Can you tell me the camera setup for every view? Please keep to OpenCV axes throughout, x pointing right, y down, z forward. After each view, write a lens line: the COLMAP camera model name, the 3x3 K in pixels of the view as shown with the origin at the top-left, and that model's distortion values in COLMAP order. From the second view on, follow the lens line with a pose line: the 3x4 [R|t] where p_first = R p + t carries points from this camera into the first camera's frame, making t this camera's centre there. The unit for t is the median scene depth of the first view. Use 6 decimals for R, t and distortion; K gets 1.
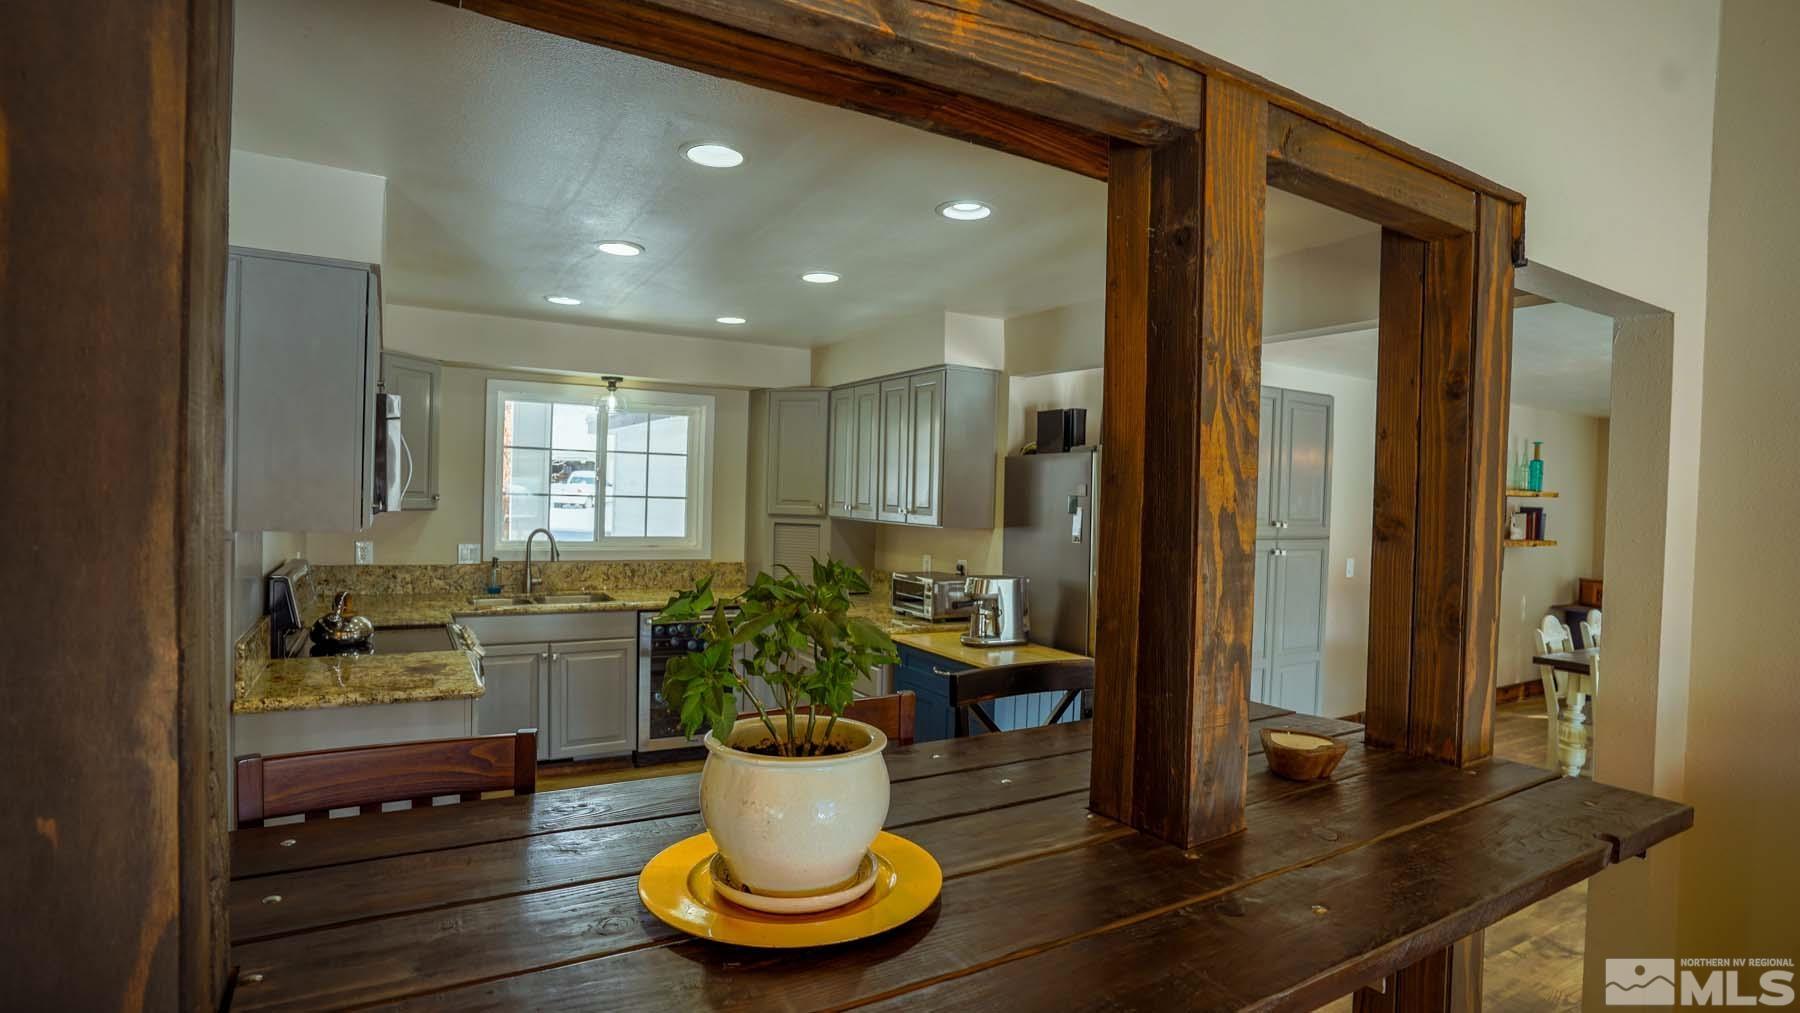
lens RADIAL K [[882.5, 0, 912.8], [0, 882.5, 513.2], [0, 0, 1]] dist [-0.059724, 0.011758]
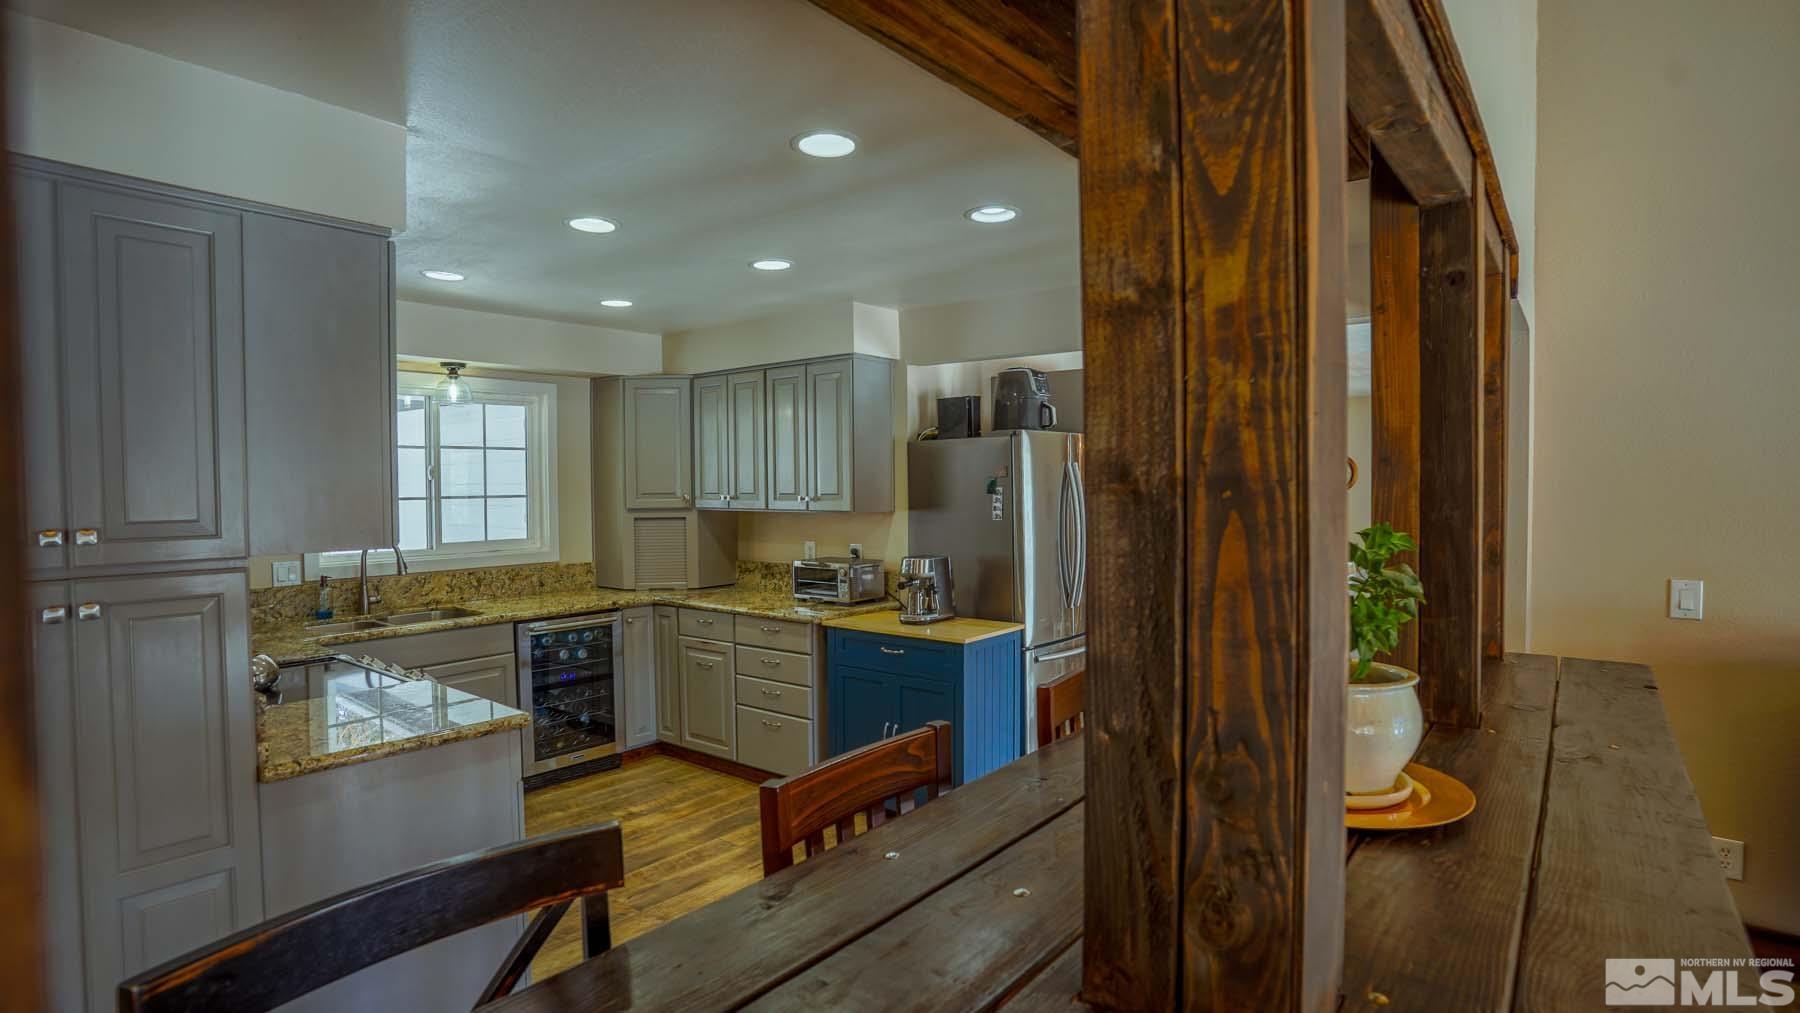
lens RADIAL K [[882.5, 0, 912.4], [0, 882.5, 509.9], [0, 0, 1]] dist [-0.059724, 0.011758]
pose [[0.932860, -0.049557, 0.356815, -0.250178], [0.044450, 0.998758, 0.022504, -0.006625], [-0.357487, -0.005132, 0.933904, 0.015638]]
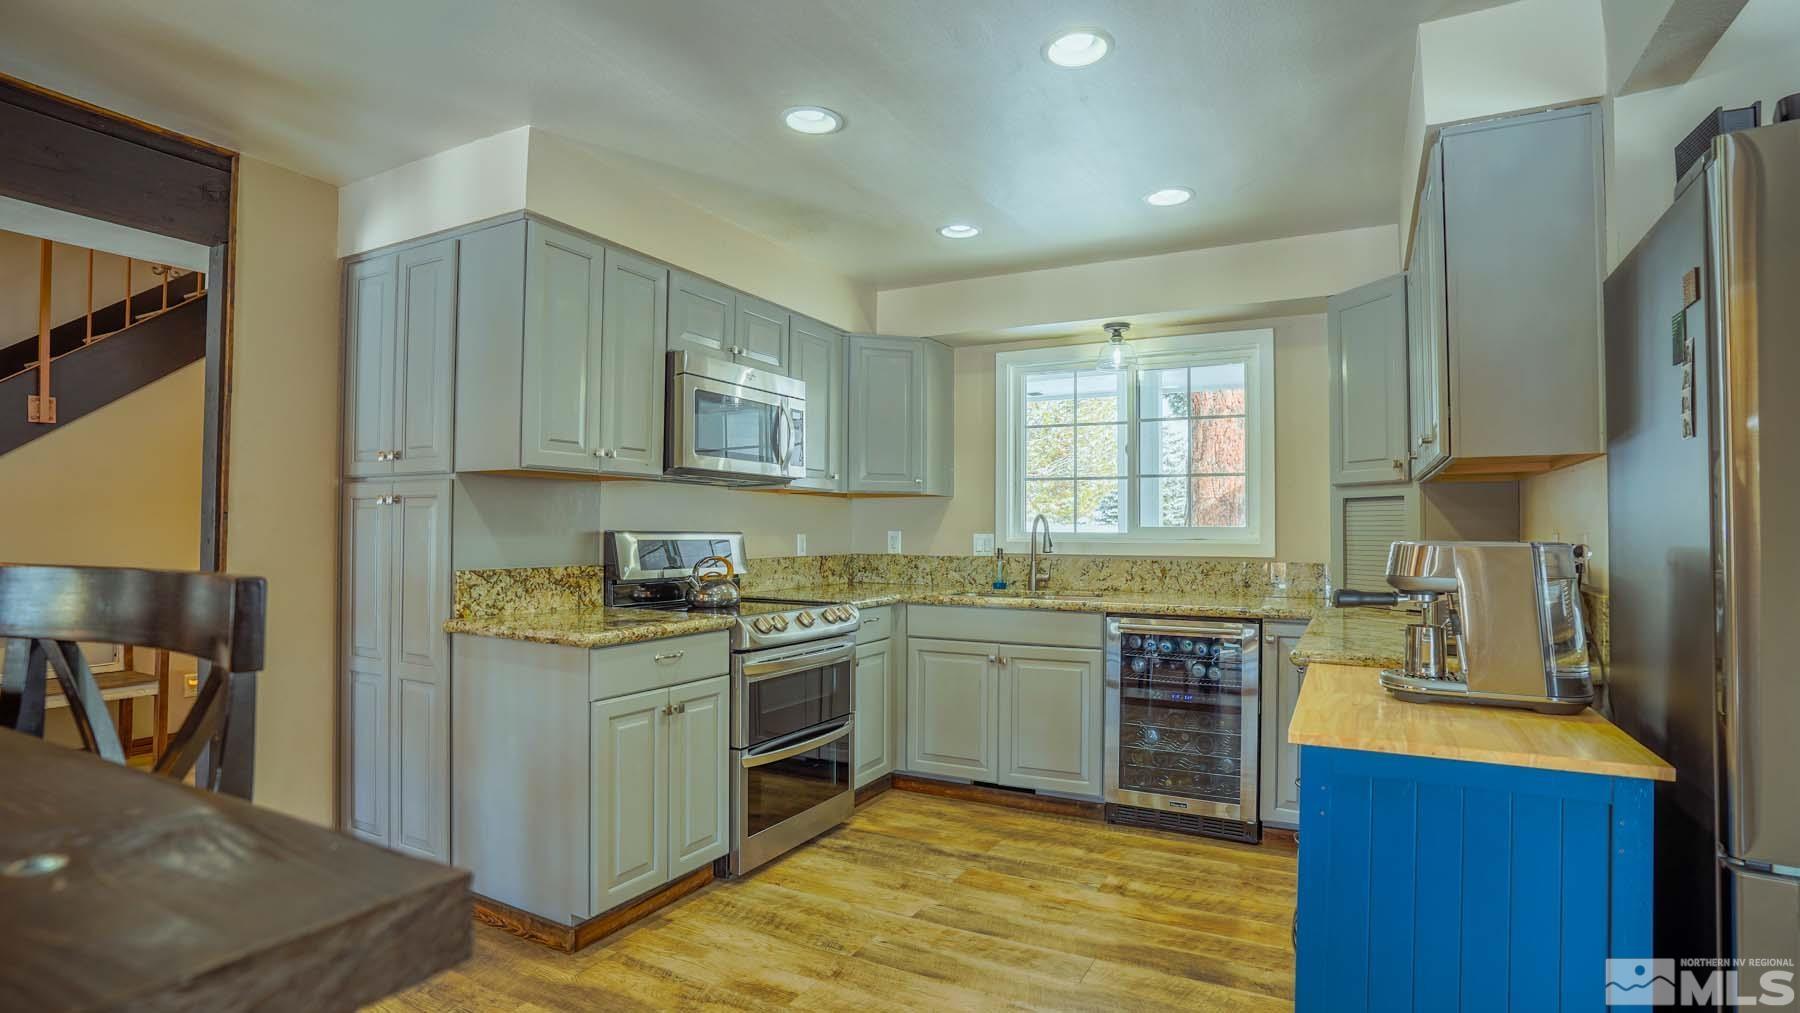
lens RADIAL K [[882.5, 0, 900.1], [0, 882.5, 519.6], [0, 0, 1]] dist [-0.059724, 0.011758]
pose [[0.524624, -0.041120, -0.850340, 0.247914], [-0.006160, 0.998623, -0.052092, 0.071787], [0.851312, 0.032567, 0.523649, 0.453807]]
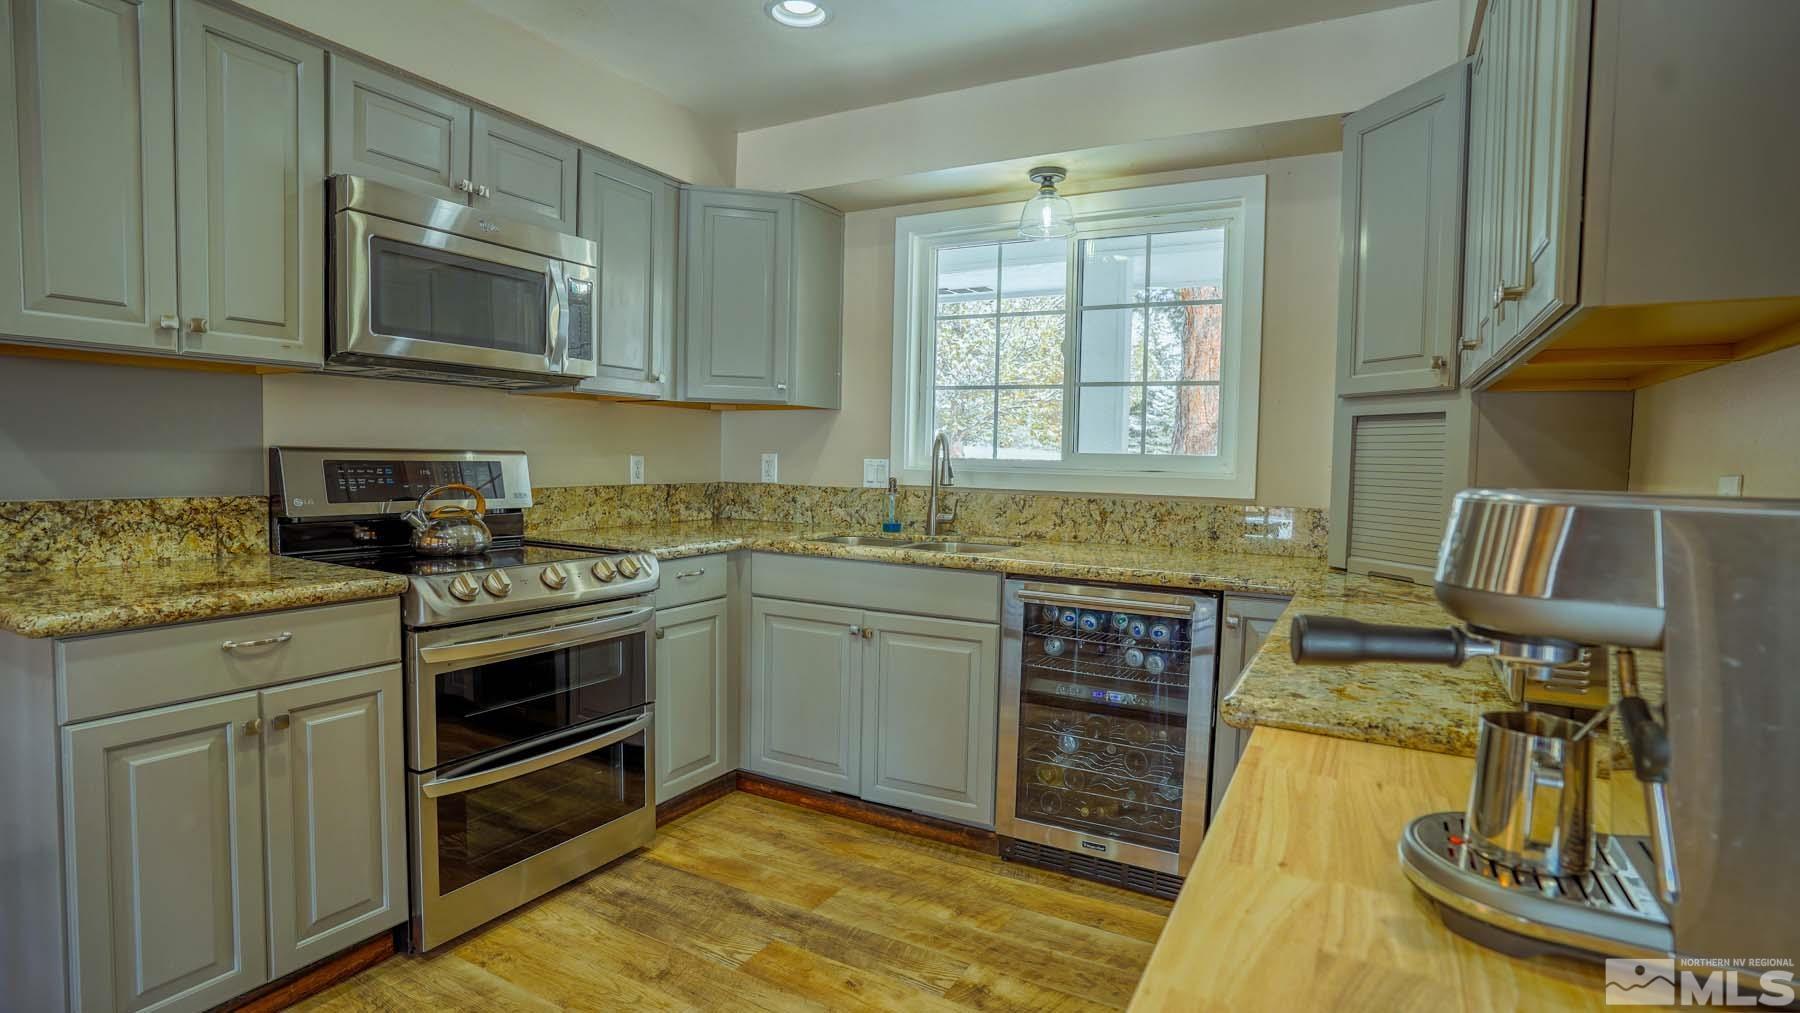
lens RADIAL K [[882.5, 0, 895.1], [0, 882.5, 514.6], [0, 0, 1]] dist [-0.059724, 0.011758]
pose [[0.509133, 0.035311, -0.859963, 0.117170], [-0.023608, 0.999355, 0.027057, 0.062661], [0.860364, 0.006526, 0.509638, 0.676930]]
